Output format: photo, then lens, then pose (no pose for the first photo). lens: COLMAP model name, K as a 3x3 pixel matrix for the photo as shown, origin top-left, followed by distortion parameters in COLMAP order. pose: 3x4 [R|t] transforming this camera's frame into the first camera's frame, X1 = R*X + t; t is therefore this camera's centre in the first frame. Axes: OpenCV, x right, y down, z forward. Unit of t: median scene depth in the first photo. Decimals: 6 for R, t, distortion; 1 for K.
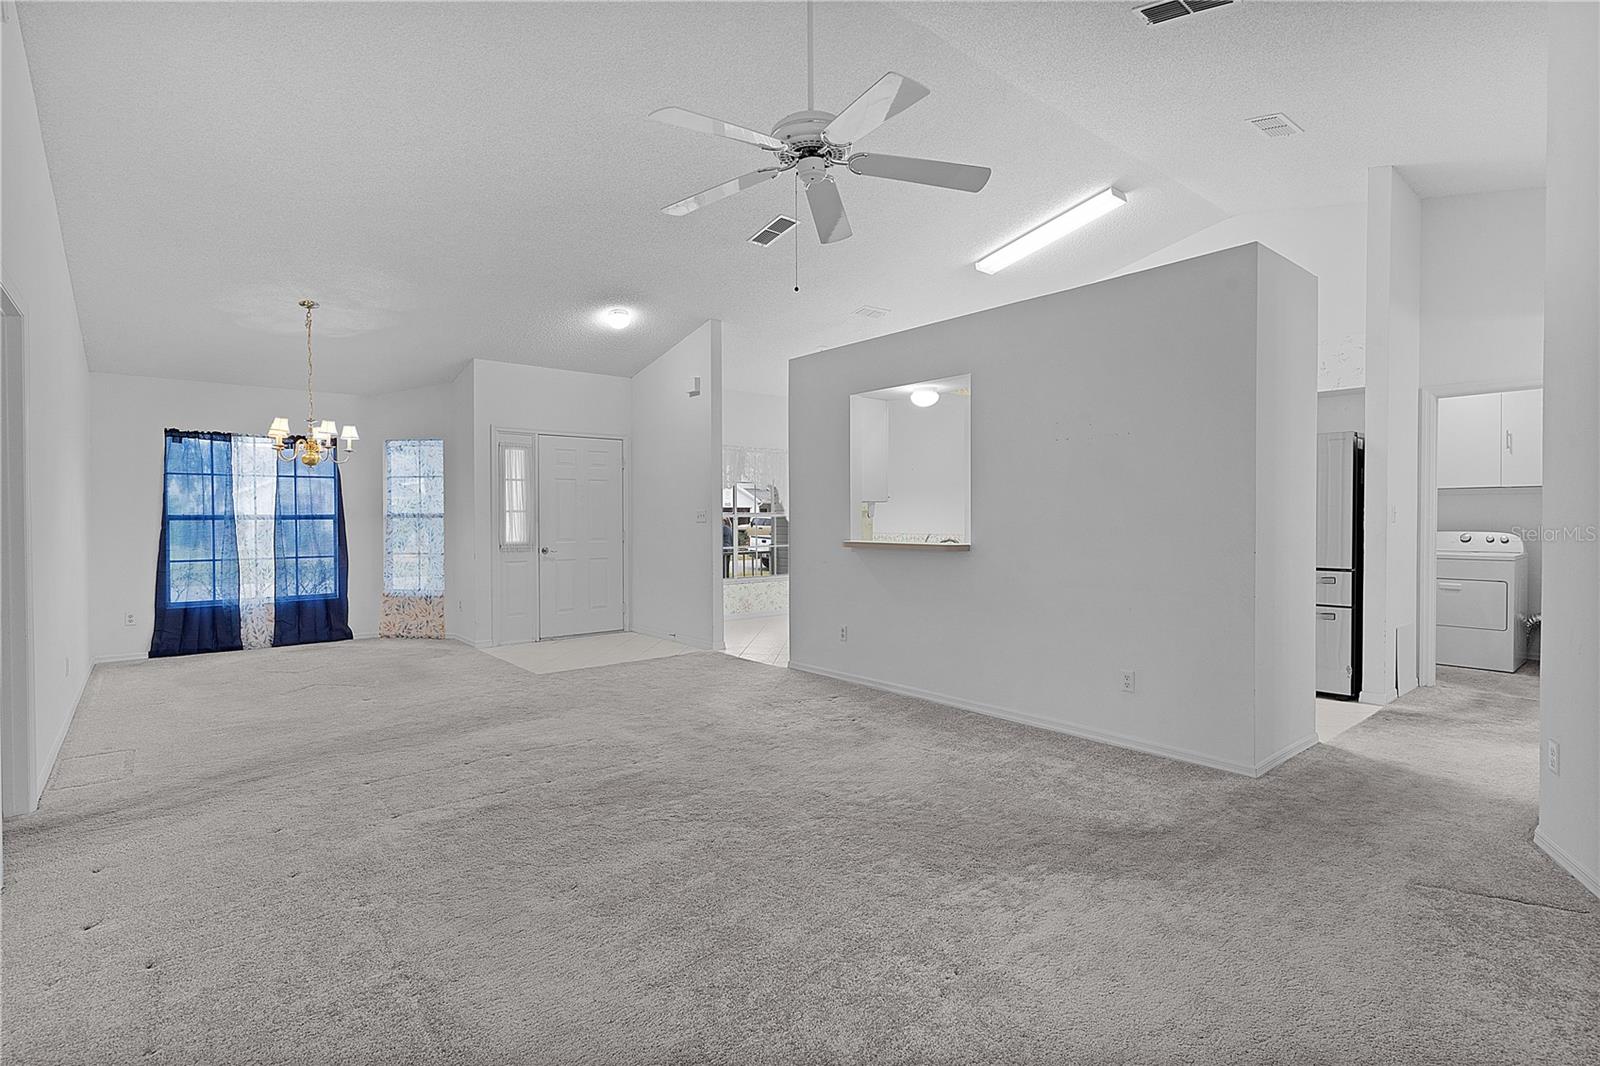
lens RADIAL K [[772.9, 0, 796.8], [0, 772.9, 512.6], [0, 0, 1]] dist [-0.003667, -0.000560]
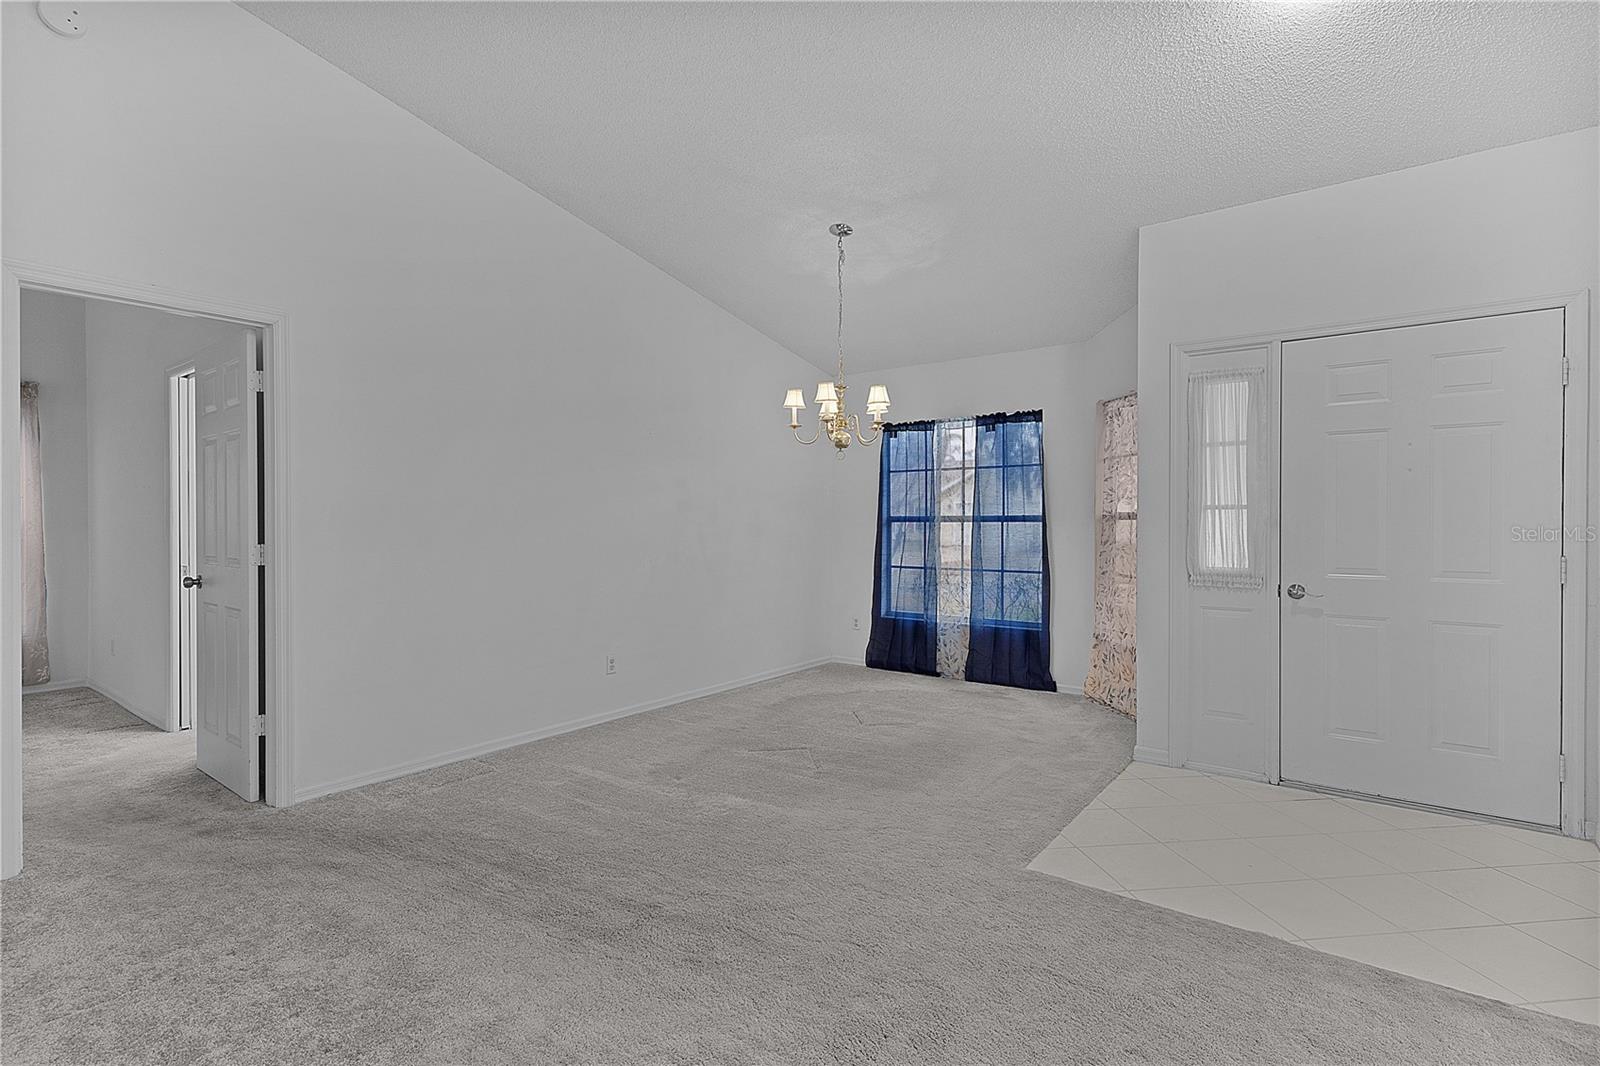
lens RADIAL K [[768.2, 0, 796.1], [0, 768.2, 517.6], [0, 0, 1]] dist [0.001706, 0.000244]
pose [[0.203455, -0.000245, -0.979084, 0.069480], [0.005244, 0.999986, 0.000839, 0.003496], [0.979070, -0.005305, 0.203453, 0.692829]]
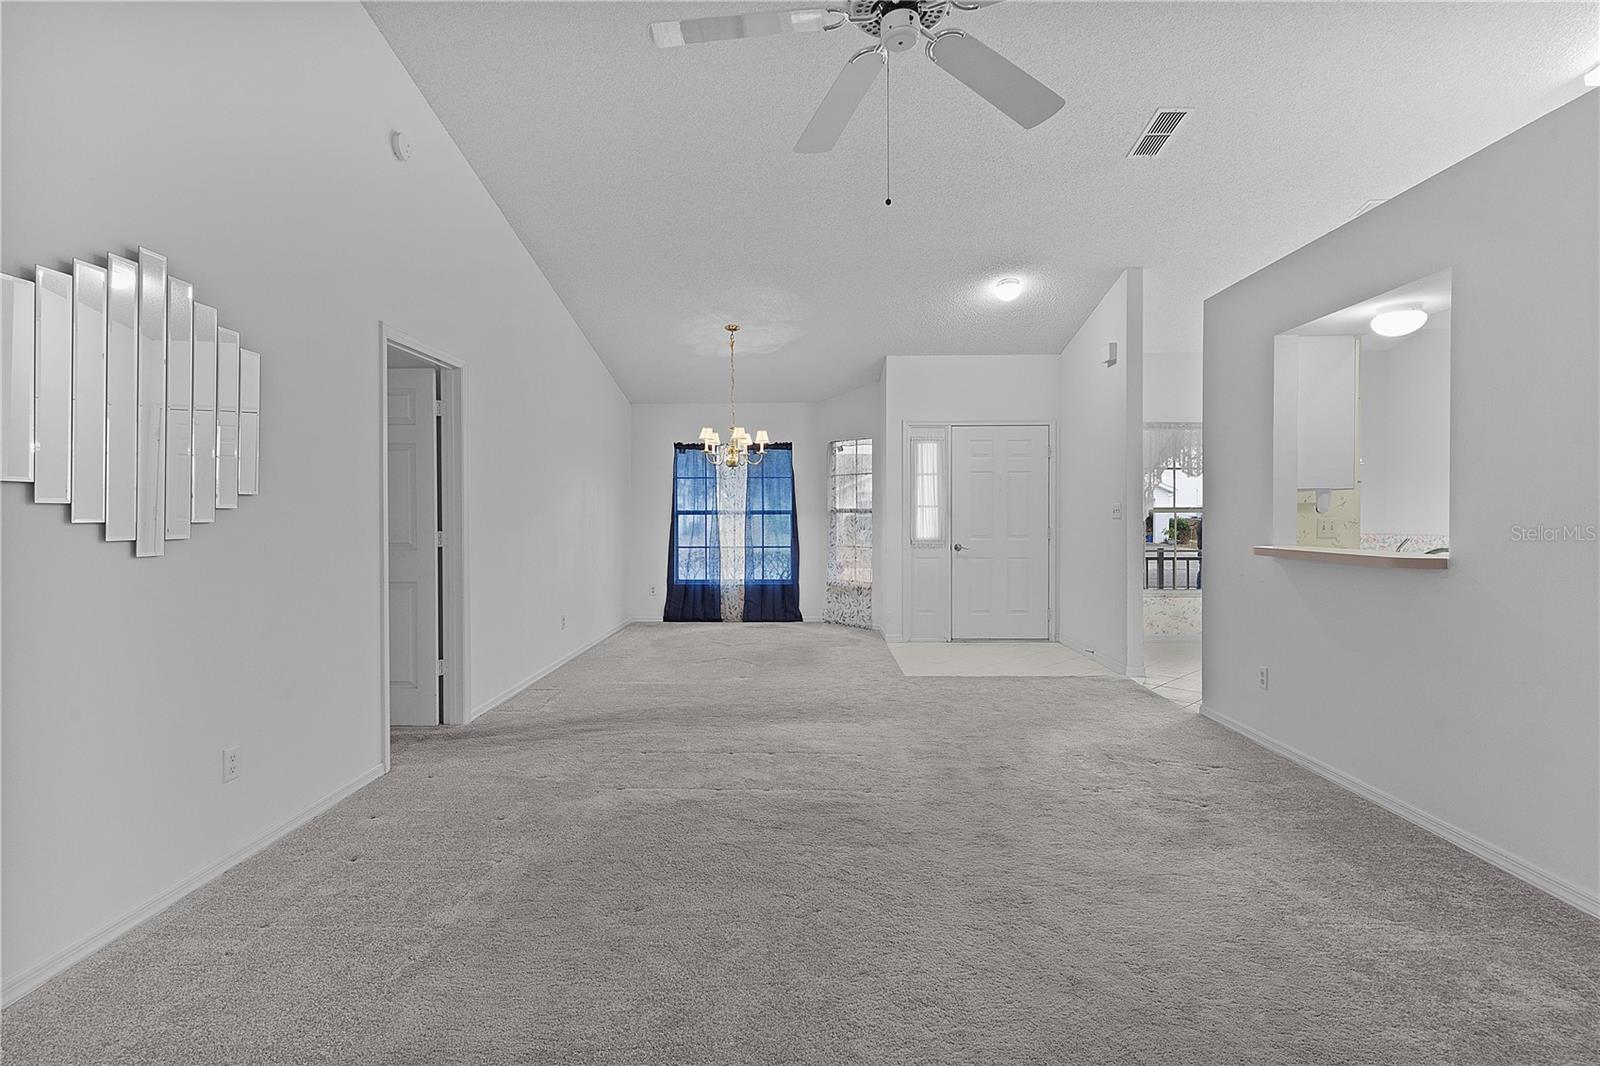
lens RADIAL K [[779.6, 0, 794.2], [0, 779.6, 513.2], [0, 0, 1]] dist [0.002527, 0.000202]
pose [[0.746110, 0.000757, -0.665823, 0.184770], [0.003409, 0.999982, 0.004957, 0.001523], [0.665814, -0.005968, 0.746094, 0.165536]]
